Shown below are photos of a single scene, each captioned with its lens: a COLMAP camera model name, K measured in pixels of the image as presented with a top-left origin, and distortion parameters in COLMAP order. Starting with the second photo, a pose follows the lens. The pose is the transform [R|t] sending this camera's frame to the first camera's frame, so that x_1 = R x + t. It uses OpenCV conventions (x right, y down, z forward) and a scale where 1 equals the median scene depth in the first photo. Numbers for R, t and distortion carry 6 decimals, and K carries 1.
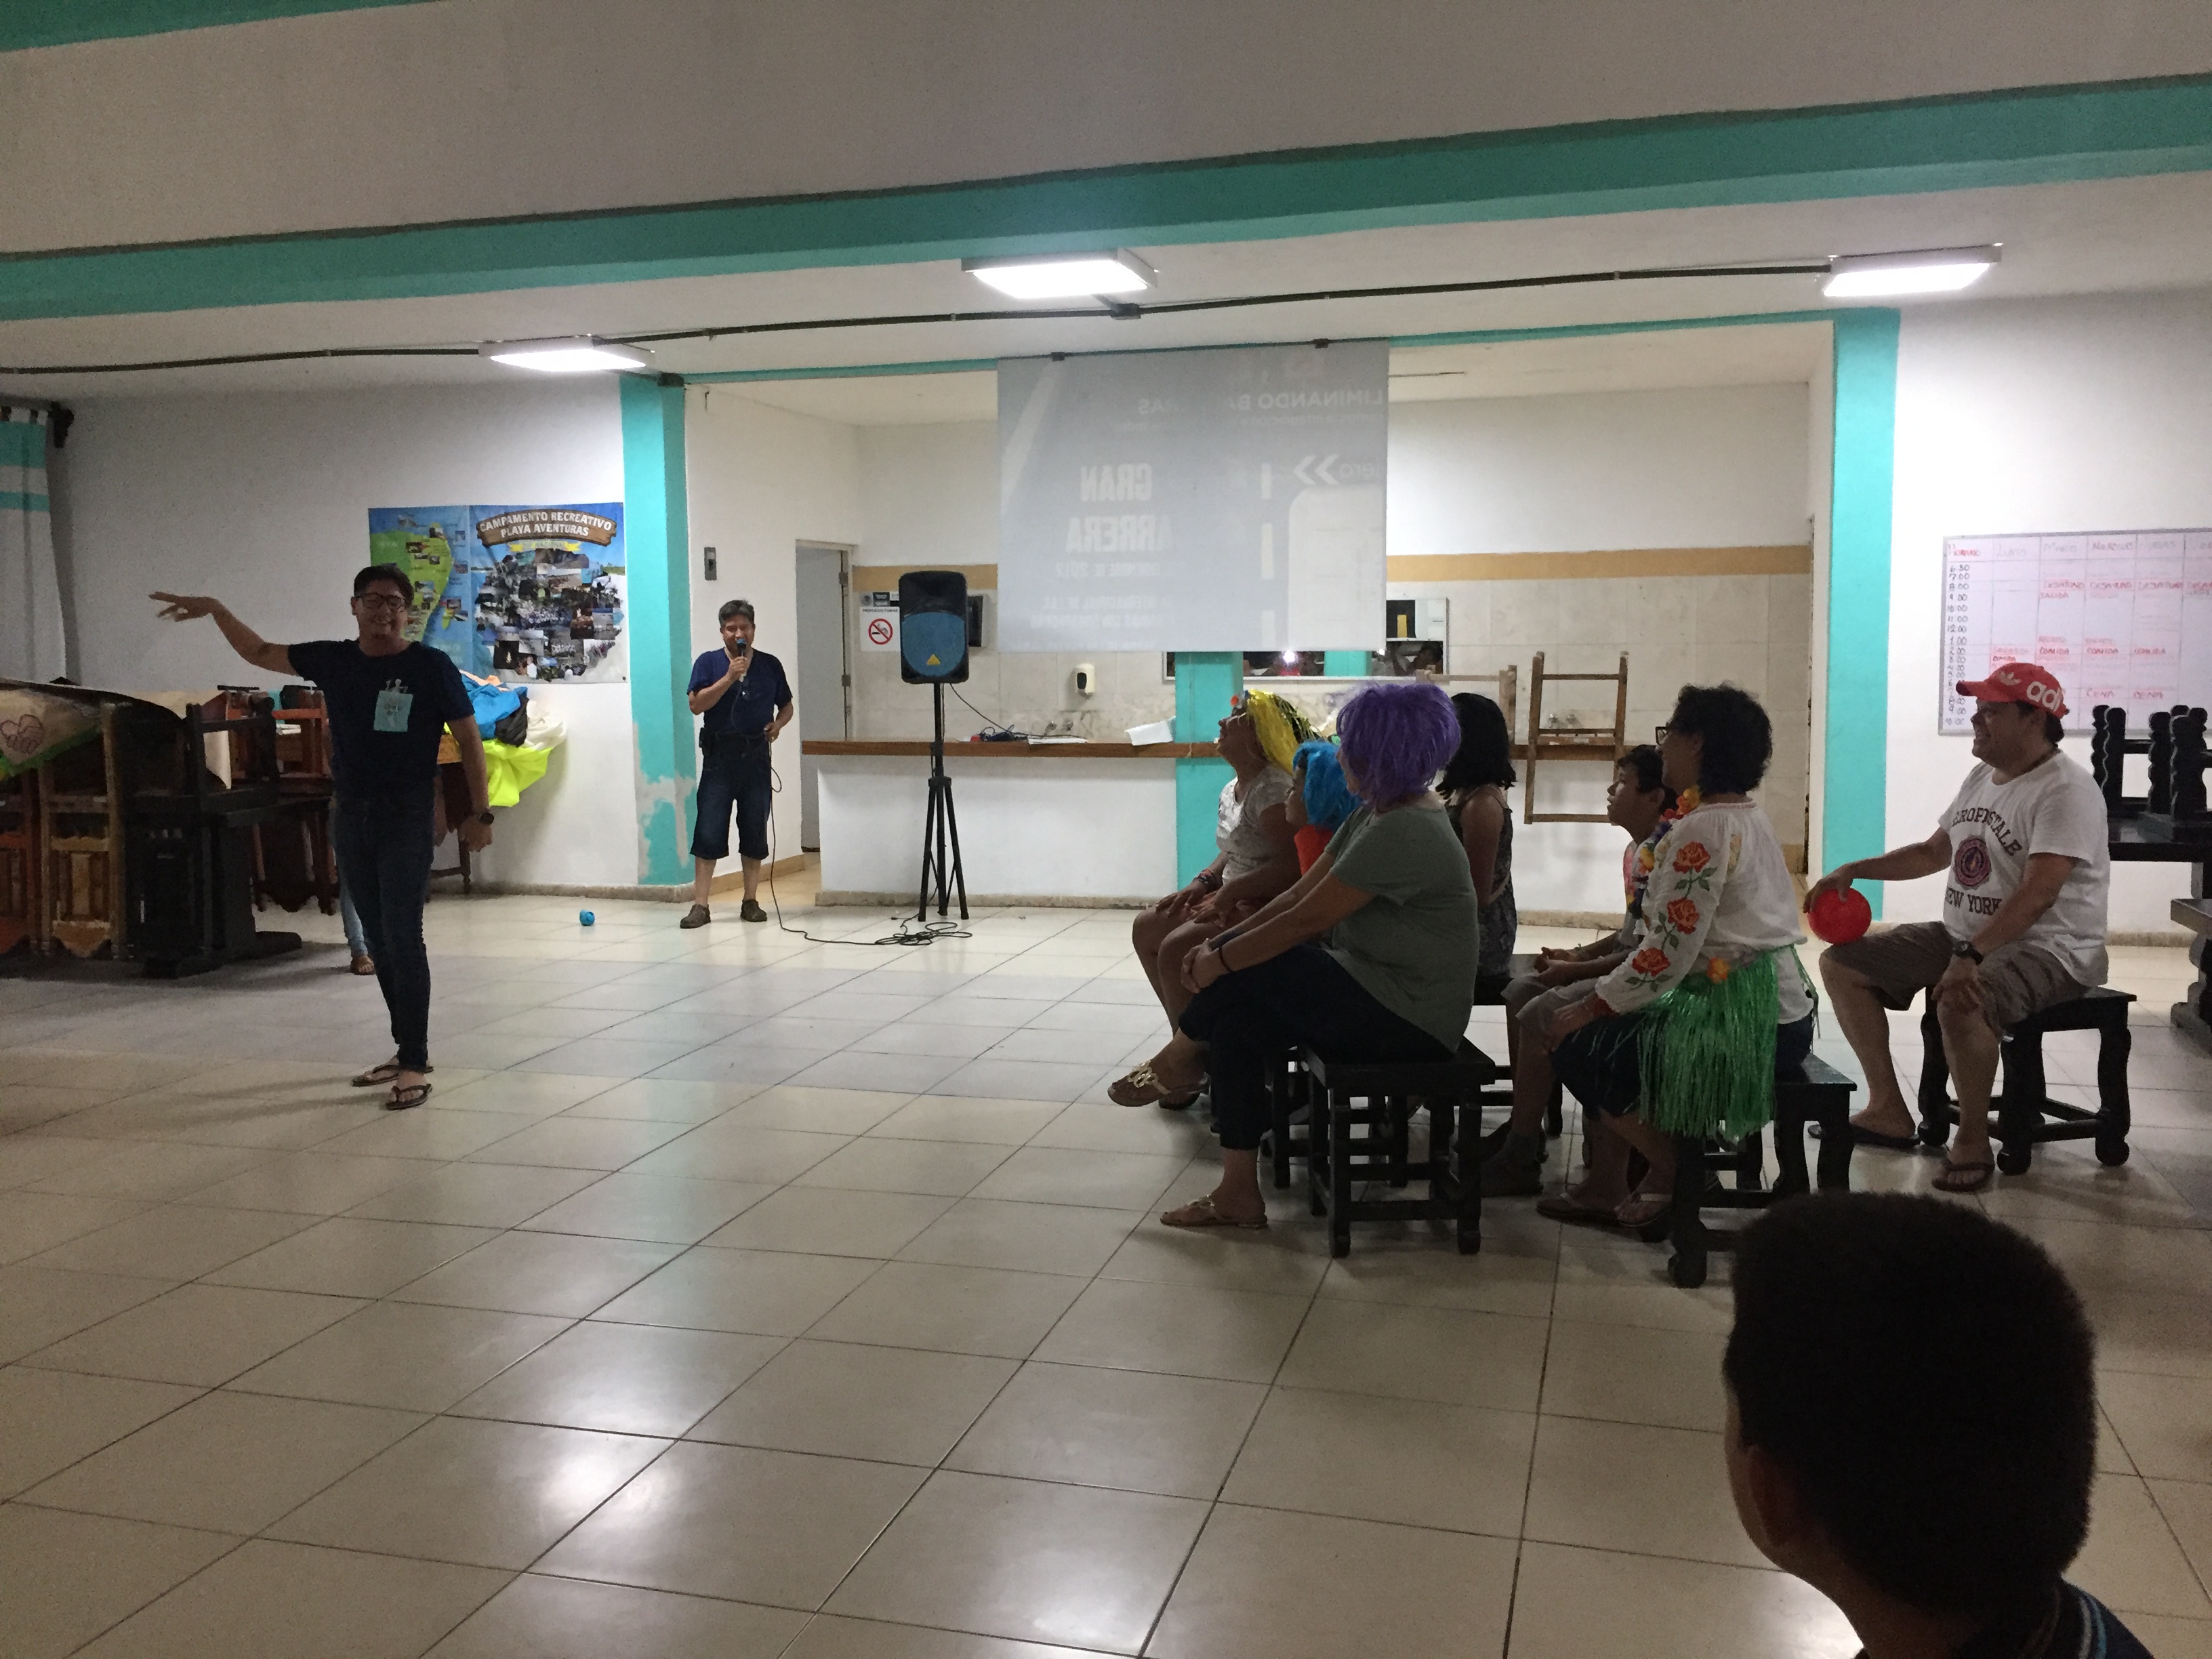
lens RADIAL K [[1869.9, 0, 1111.9], [0, 1869.9, 807.4], [0, 0, 1]] dist [0.071313, -0.100668]
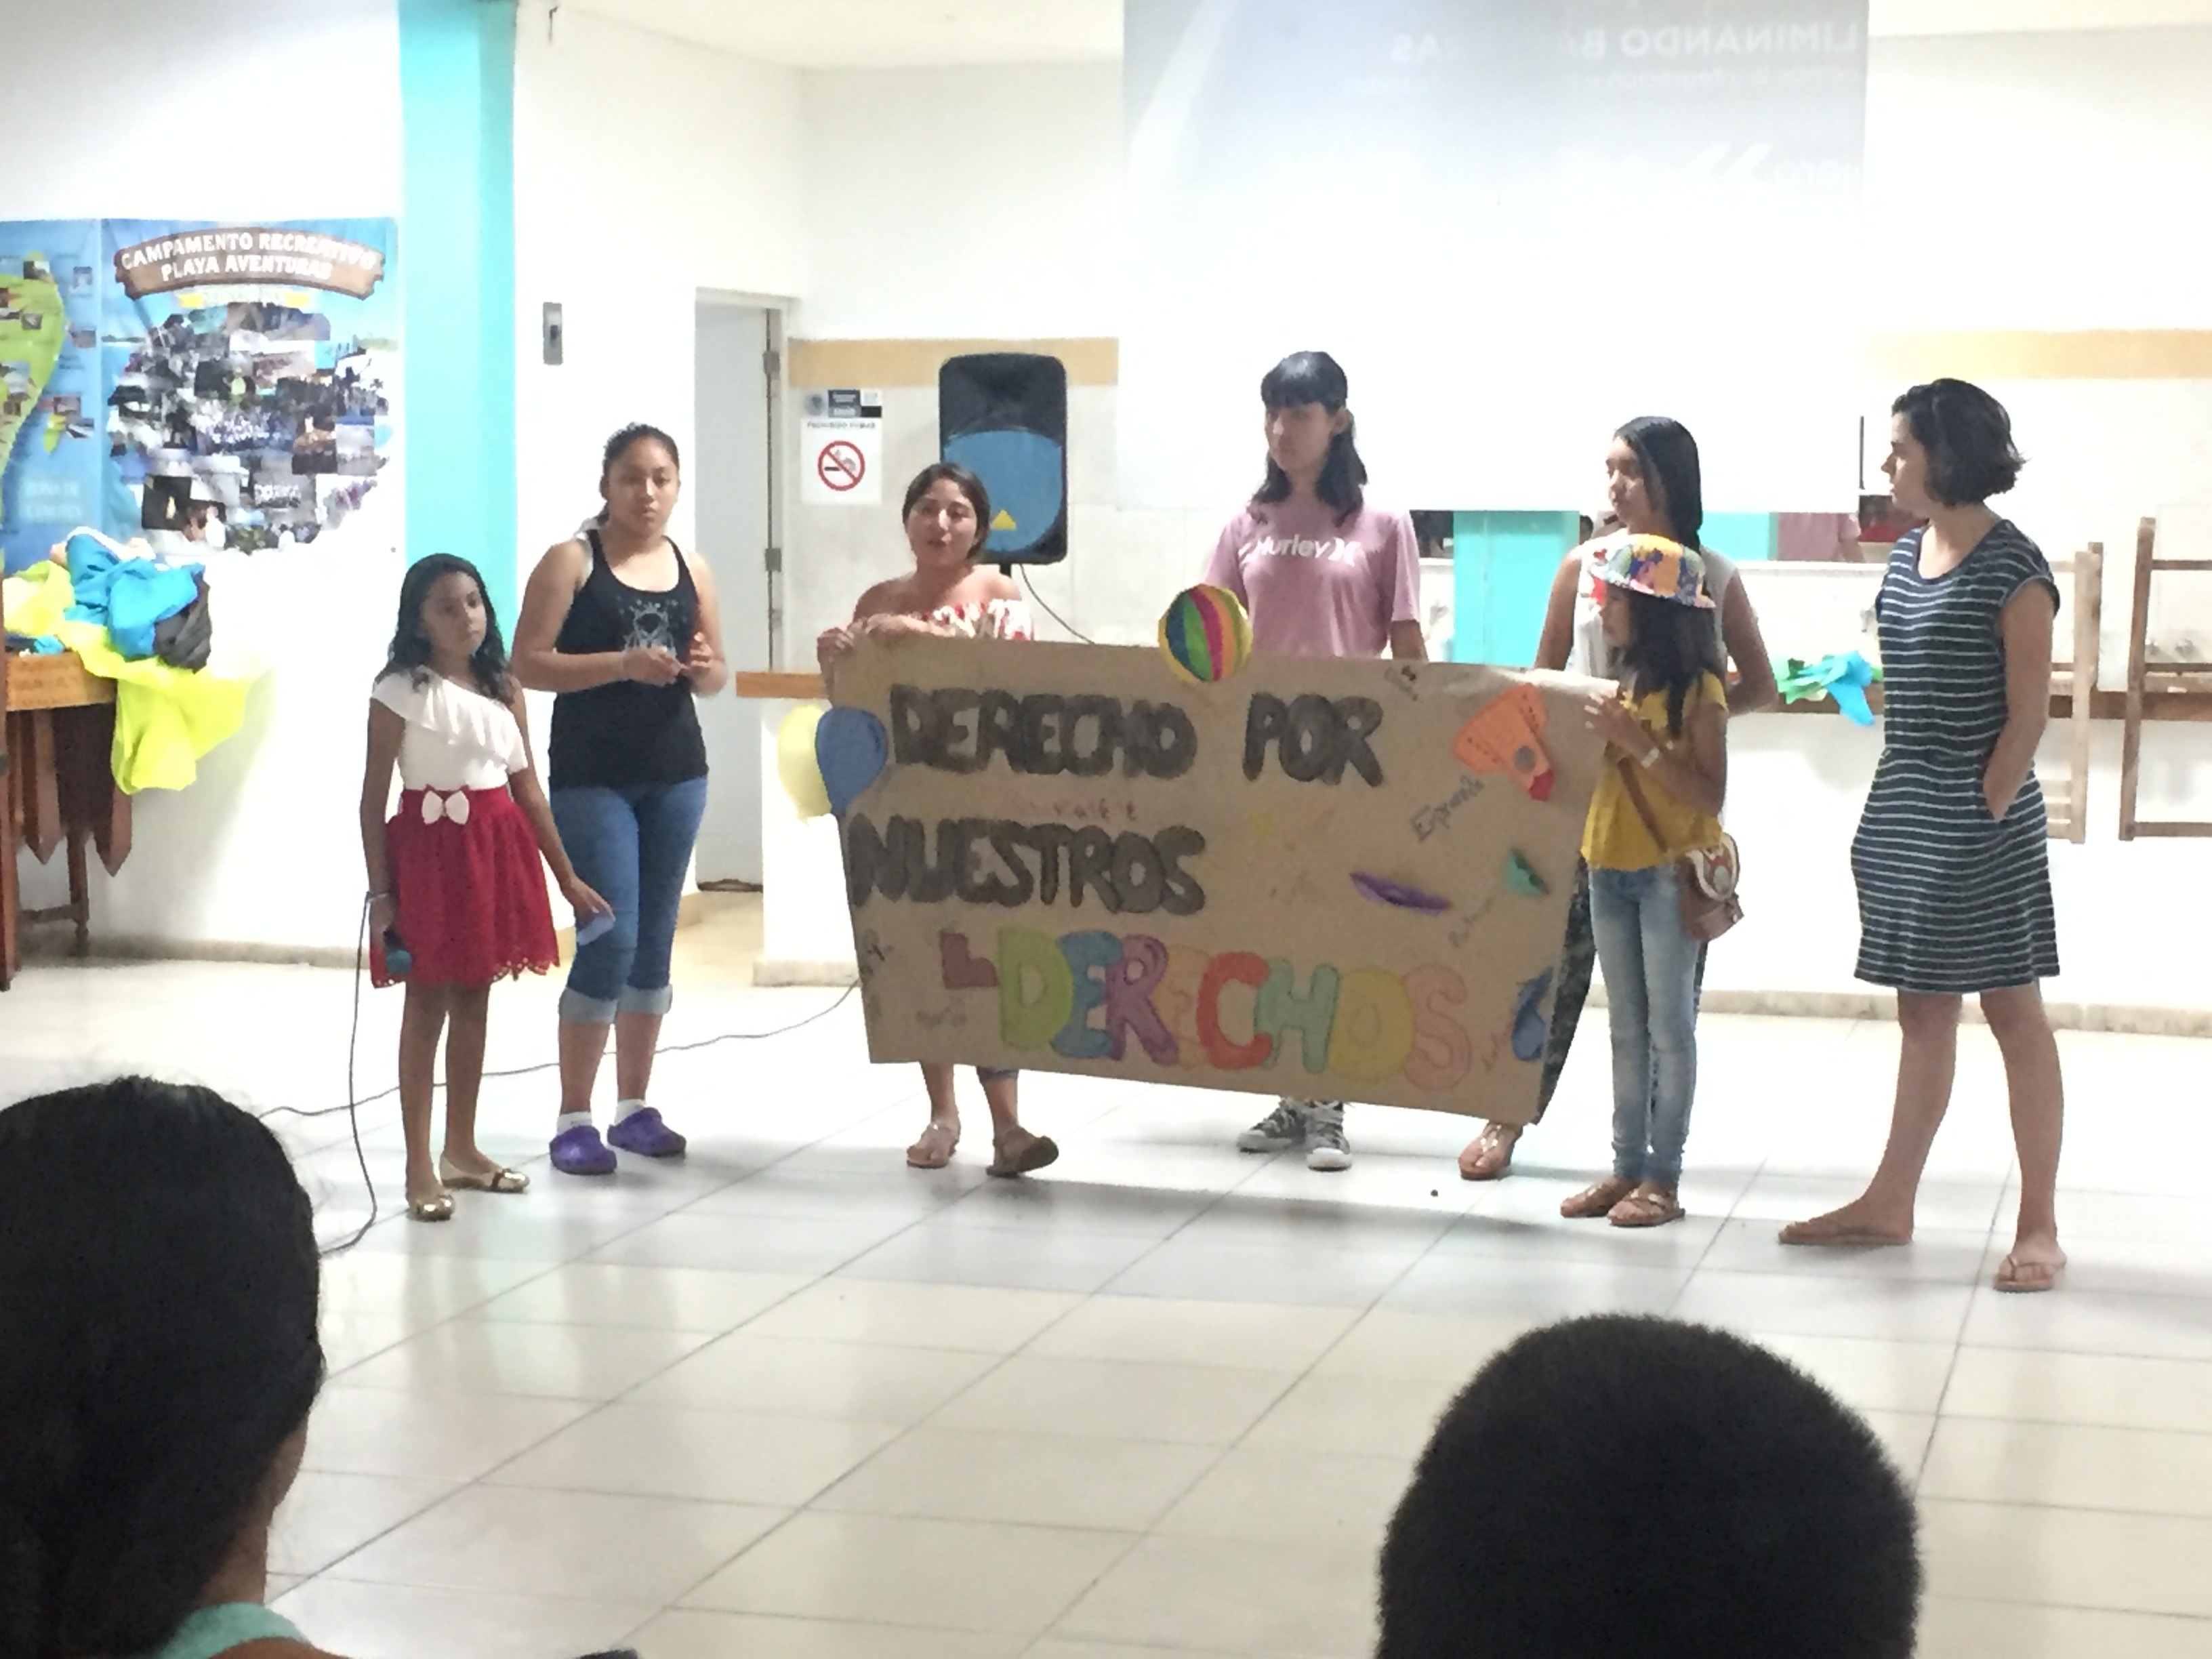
lens RADIAL K [[3913.3, 0, 1124.7], [0, 3913.3, 761.8], [0, 0, 1]] dist [0.032397, 0.071035]
pose [[0.999937, 0.011231, -0.000096, -0.053696], [-0.011231, 0.999751, -0.019274, 0.009601], [-0.000121, 0.019274, 0.999814, -0.096327]]
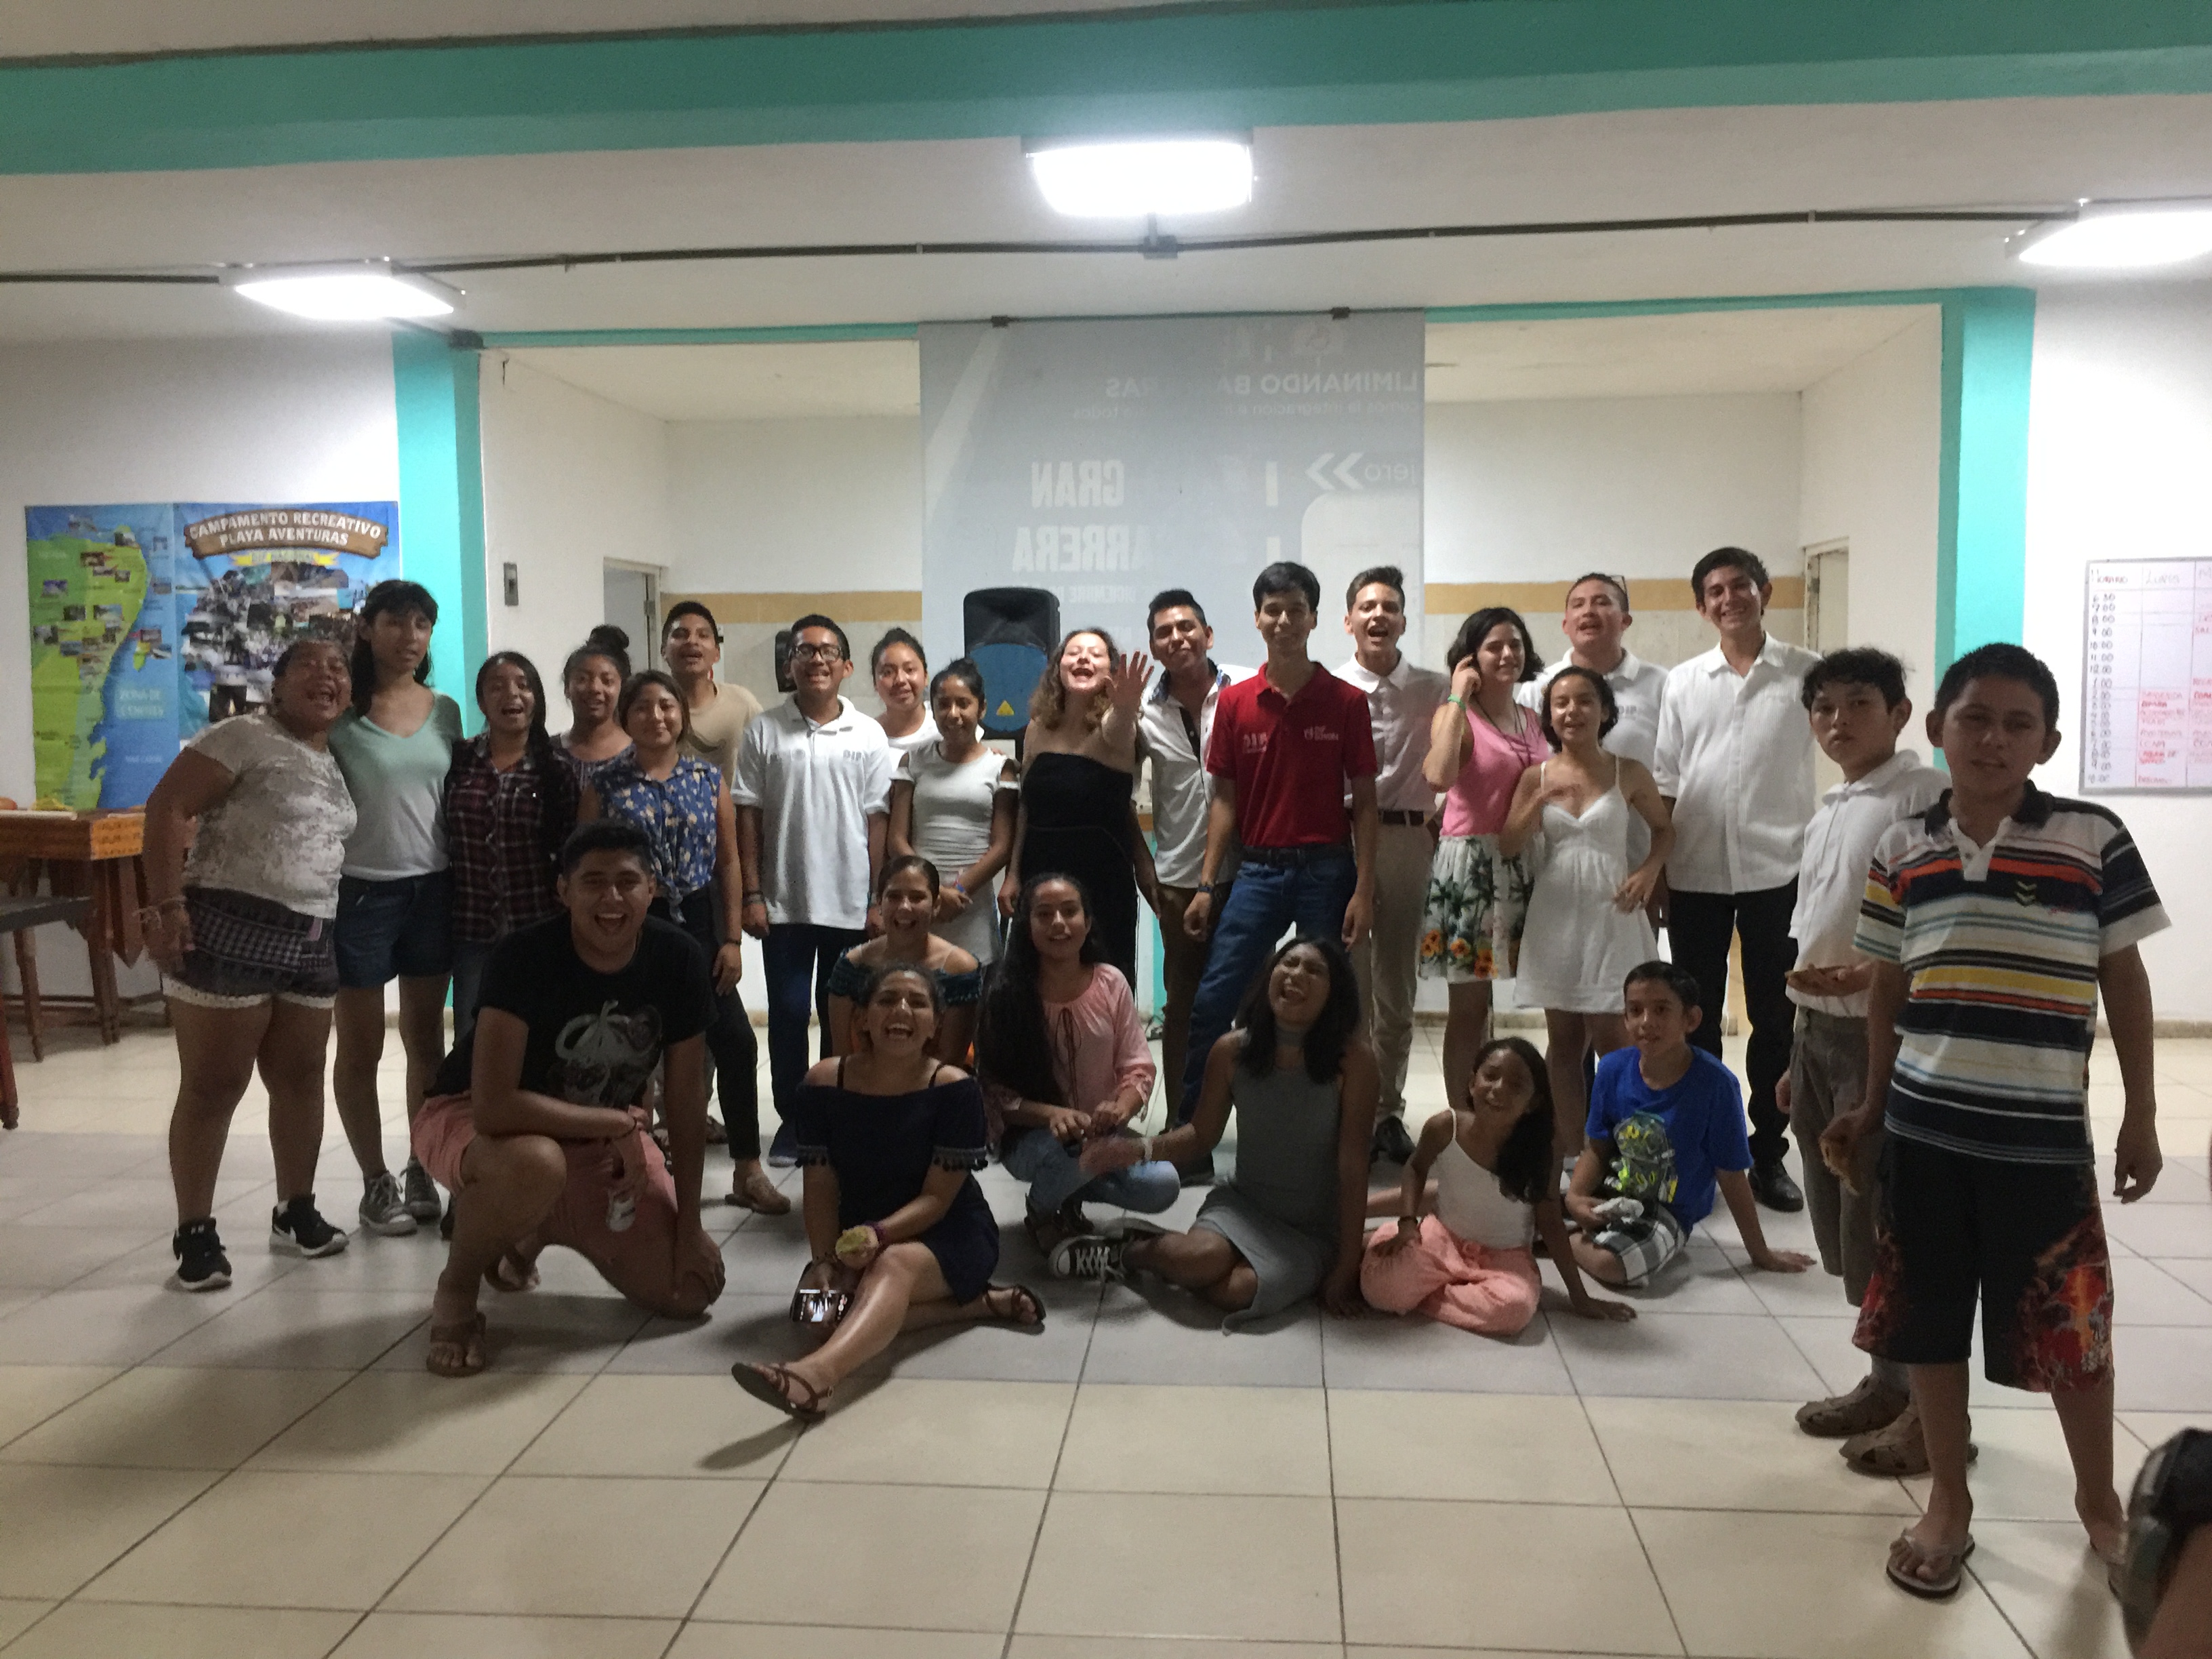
lens RADIAL K [[1869.9, 0, 1111.9], [0, 1869.9, 807.4], [0, 0, 1]] dist [0.071313, -0.100668]
pose [[0.982847, -0.012763, 0.183978, -0.118253], [0.017301, 0.999584, -0.023081, -0.017228], [-0.183607, 0.025868, 0.982659, 0.207112]]
